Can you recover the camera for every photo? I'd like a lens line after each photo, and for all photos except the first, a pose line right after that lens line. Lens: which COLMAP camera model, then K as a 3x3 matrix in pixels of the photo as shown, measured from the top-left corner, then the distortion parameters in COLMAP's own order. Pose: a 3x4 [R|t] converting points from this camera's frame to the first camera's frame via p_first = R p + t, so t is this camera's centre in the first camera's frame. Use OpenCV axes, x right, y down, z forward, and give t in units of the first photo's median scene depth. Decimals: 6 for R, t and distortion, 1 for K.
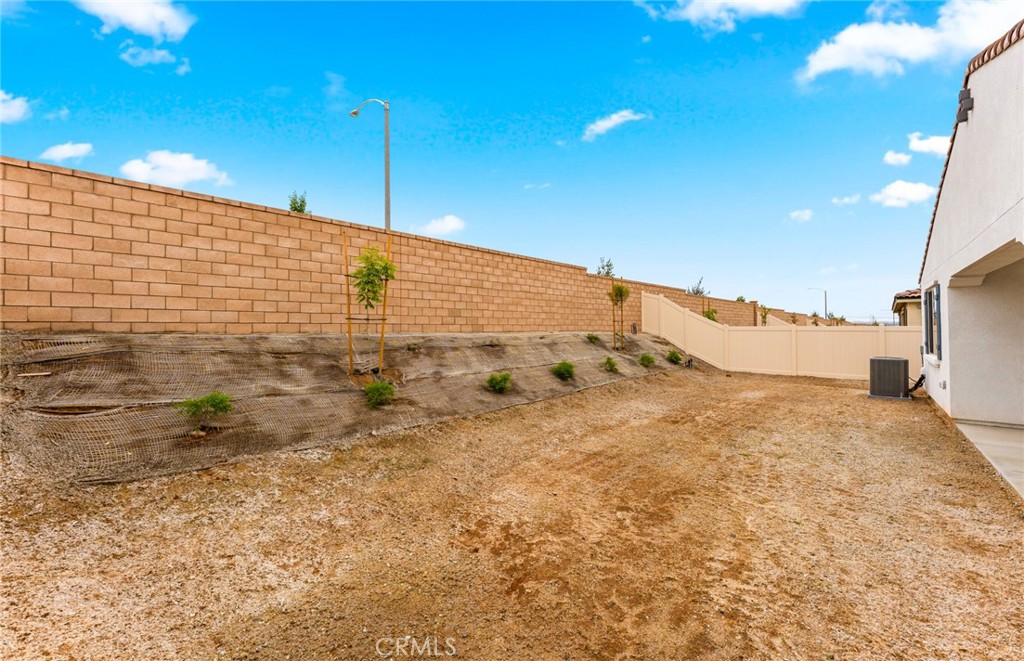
lens RADIAL K [[420.1, 0, 520.4], [0, 420.1, 322.9], [0, 0, 1]] dist [-0.000090, 0.001328]
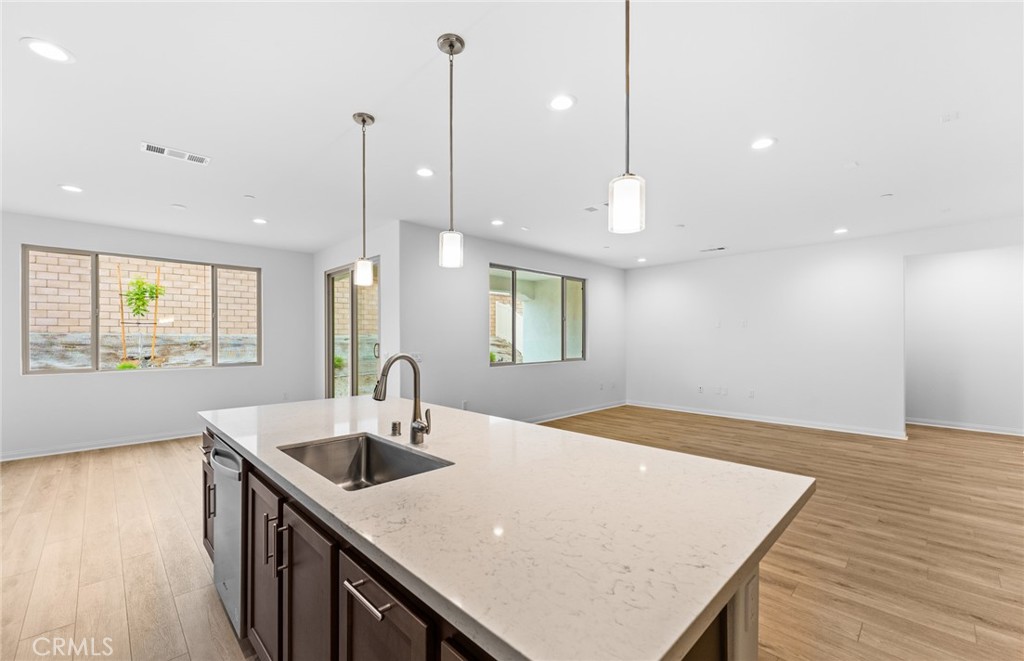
lens RADIAL K [[420.1, 0, 508.8], [0, 420.1, 337.7], [0, 0, 1]] dist [-0.000090, 0.001328]
pose [[0.996682, 0.004754, -0.081257, 1.018229], [-0.003355, 0.999844, 0.017342, 0.011296], [0.081327, -0.017011, 0.996542, -0.375840]]
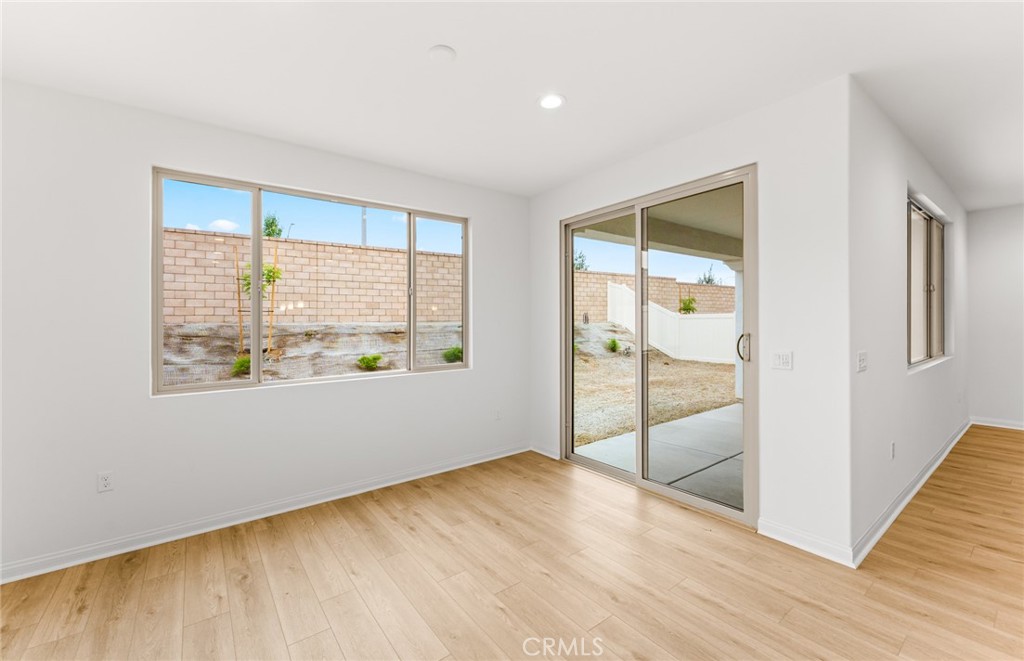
lens RADIAL K [[420.1, 0, 510.0], [0, 420.1, 315.3], [0, 0, 1]] dist [-0.000090, 0.001328]
pose [[0.977762, -0.012931, -0.209318, 0.653444], [0.012742, 0.999916, -0.002251, 0.016101], [0.209330, -0.000466, 0.977845, -0.120846]]
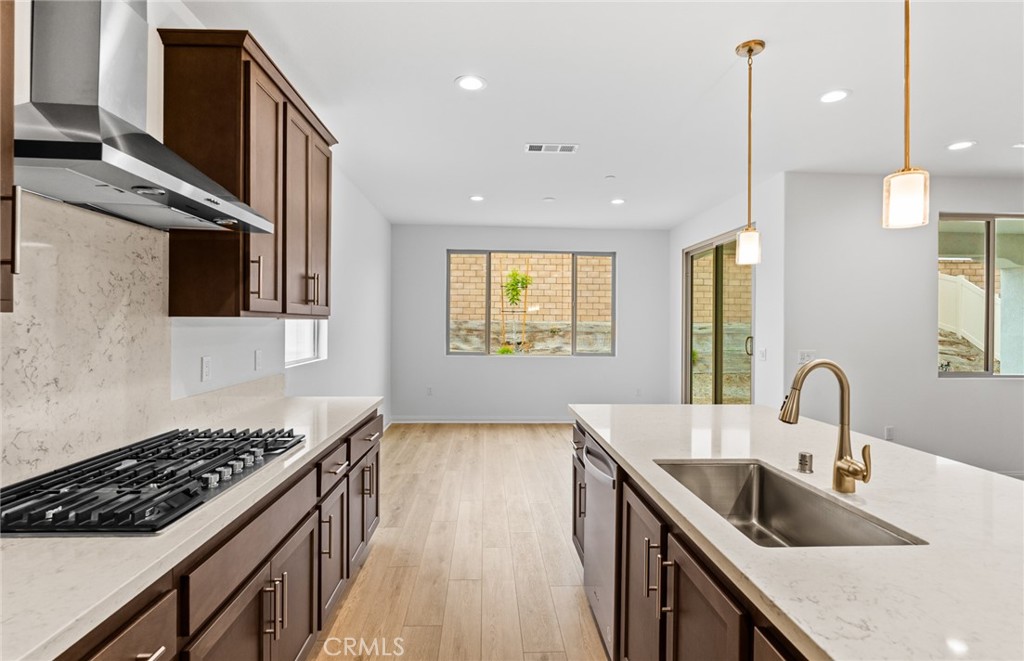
lens RADIAL K [[506.6, 0, 511.9], [0, 506.6, 322.2], [0, 0, 1]] dist [0.001614, -0.001613]
pose [[0.696027, 0.010012, -0.717946, 1.000144], [-0.001653, 0.999922, 0.012342, 0.008233], [0.718014, -0.007403, 0.695990, -0.372168]]
